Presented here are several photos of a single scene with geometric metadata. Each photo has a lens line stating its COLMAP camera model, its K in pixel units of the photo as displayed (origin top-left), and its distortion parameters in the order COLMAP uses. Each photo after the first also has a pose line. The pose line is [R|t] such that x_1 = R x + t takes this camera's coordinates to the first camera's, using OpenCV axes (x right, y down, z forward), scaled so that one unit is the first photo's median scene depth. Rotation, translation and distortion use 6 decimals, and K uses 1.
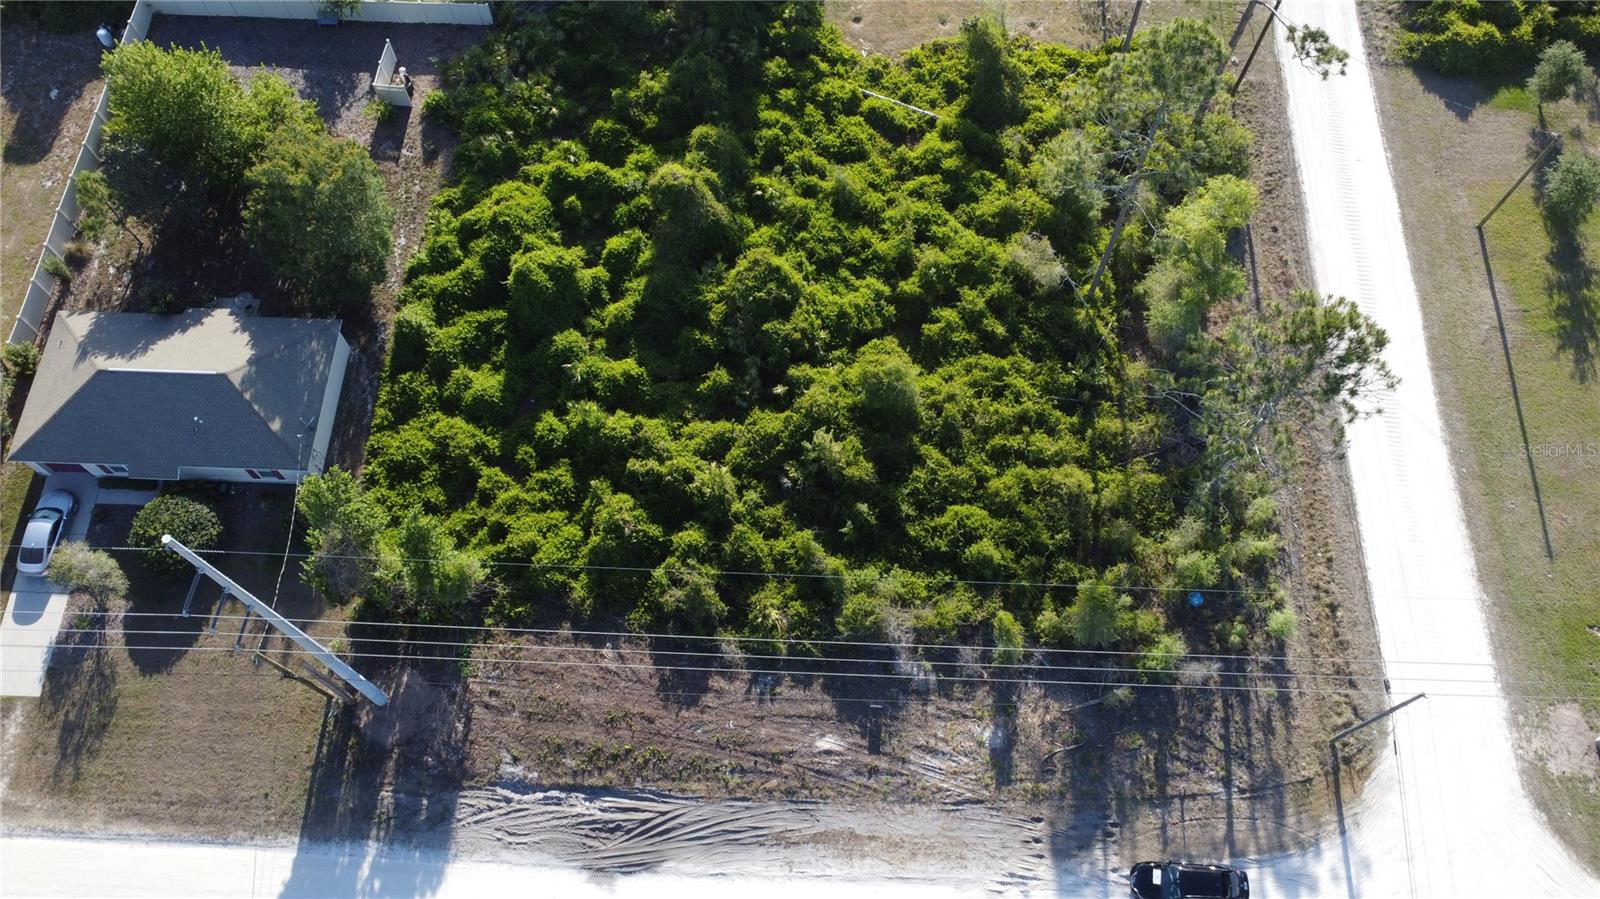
lens RADIAL K [[1200.5, 0, 792.0], [0, 1200.5, 447.6], [0, 0, 1]] dist [0.003216, -0.005557]
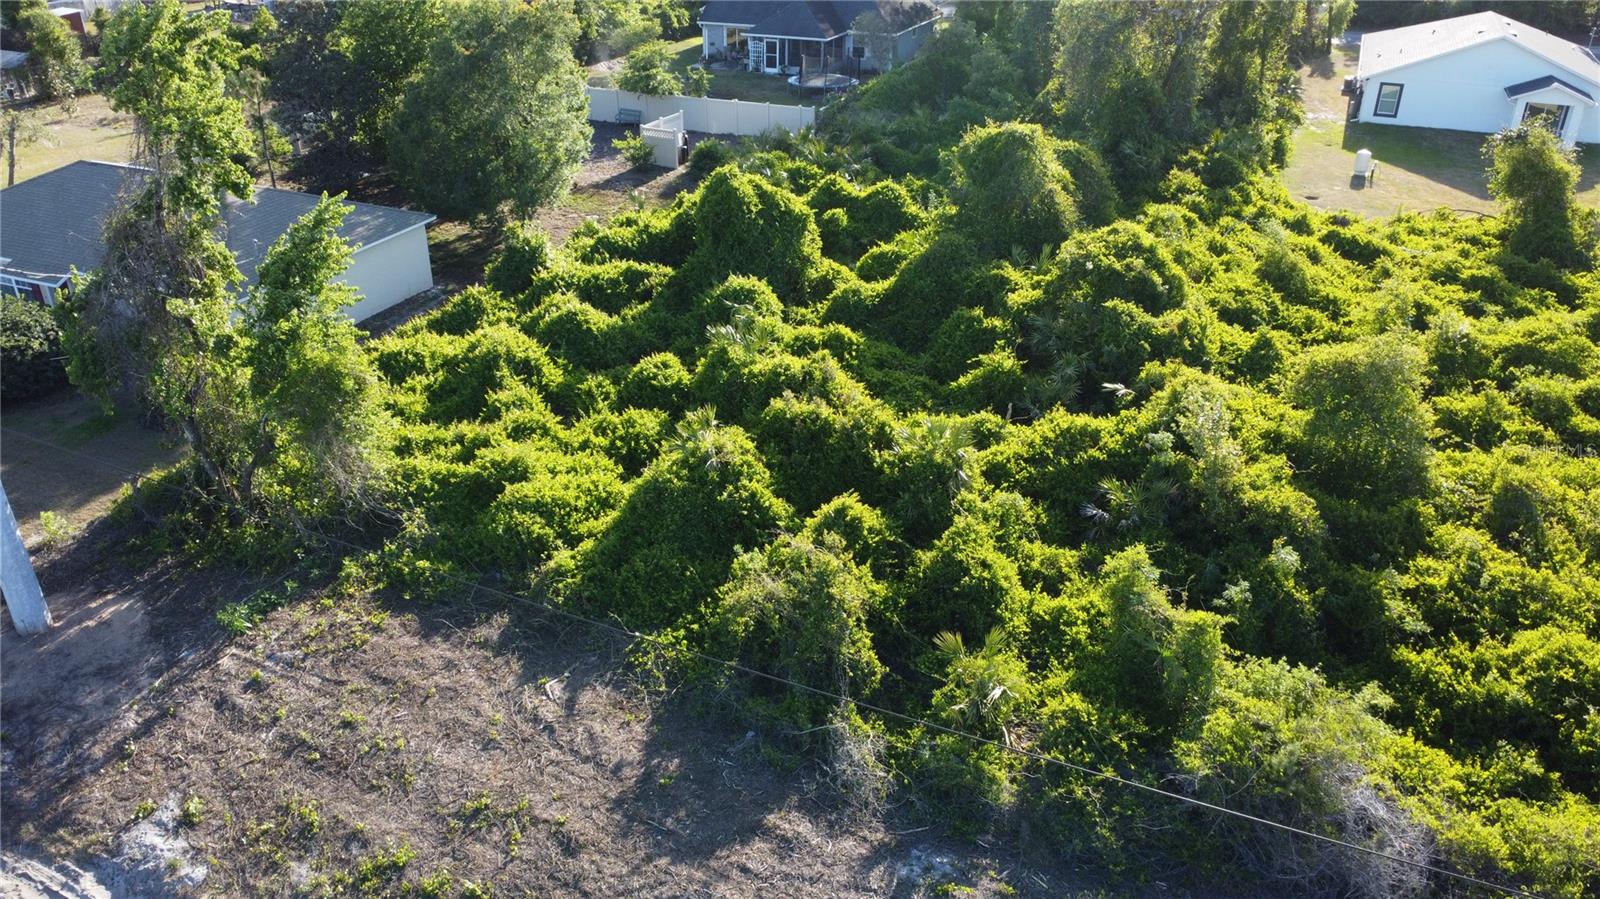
lens RADIAL K [[1200.5, 0, 792.0], [0, 1200.5, 447.6], [0, 0, 1]] dist [0.003216, -0.005557]
pose [[0.931672, 0.170897, -0.320597, 0.027743], [-0.328617, 0.772704, -0.543083, 0.284585], [0.154915, 0.611329, 0.776066, 0.635467]]
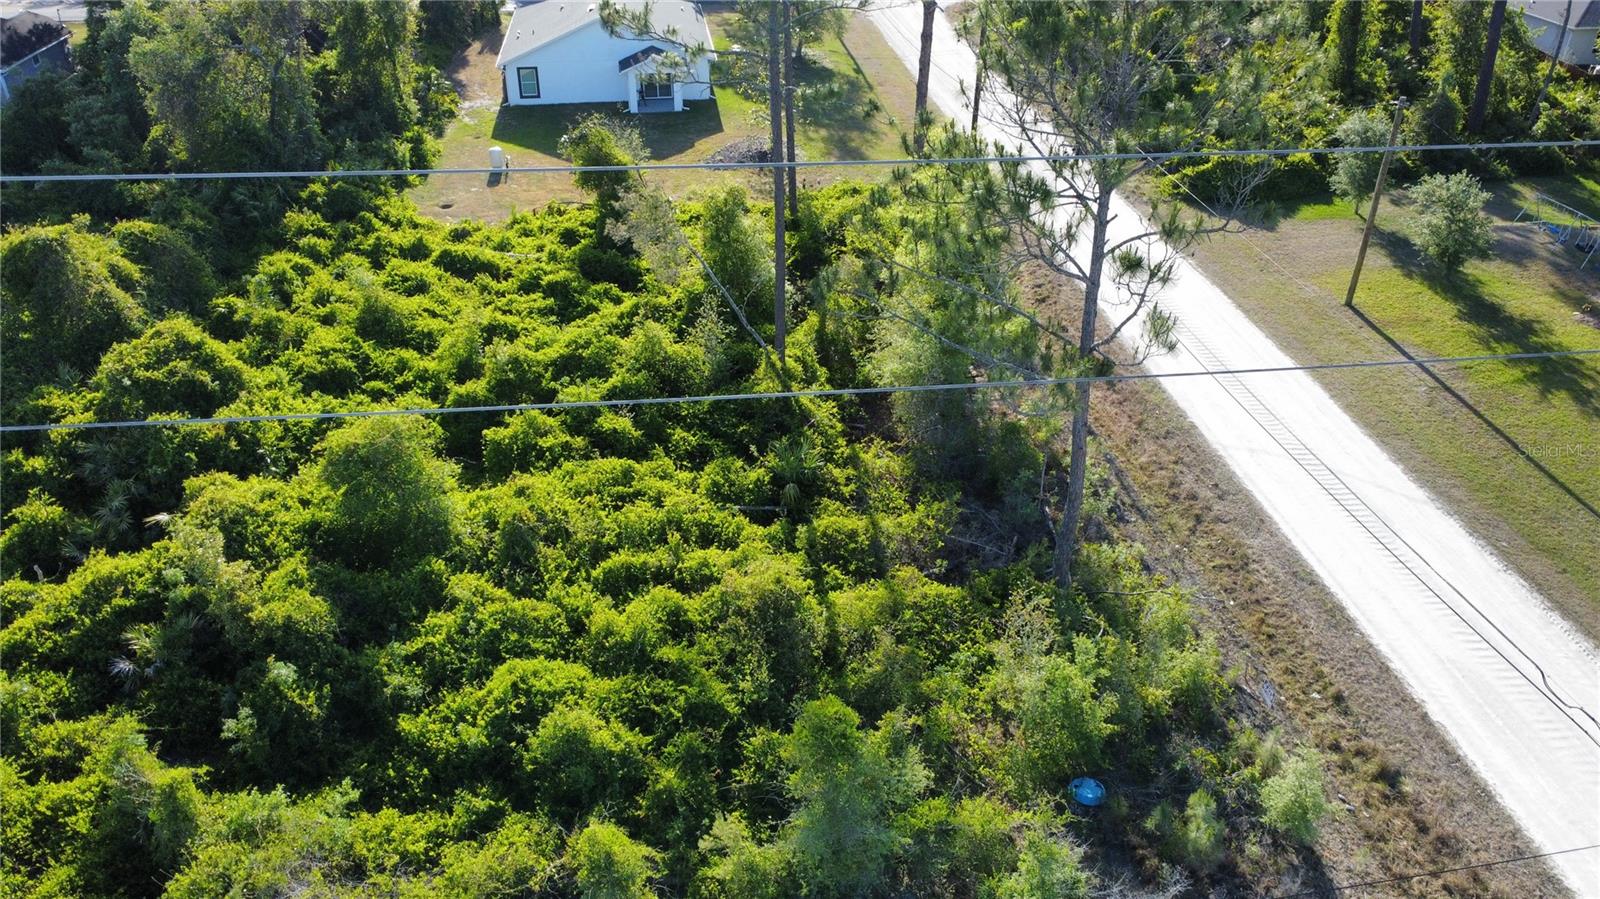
lens RADIAL K [[1200.5, 0, 792.0], [0, 1200.5, 447.6], [0, 0, 1]] dist [0.003216, -0.005557]
pose [[0.985964, -0.087855, 0.141971, 0.181054], [0.151393, 0.828969, -0.538414, 0.236480], [-0.070387, 0.552351, 0.830635, 0.579207]]
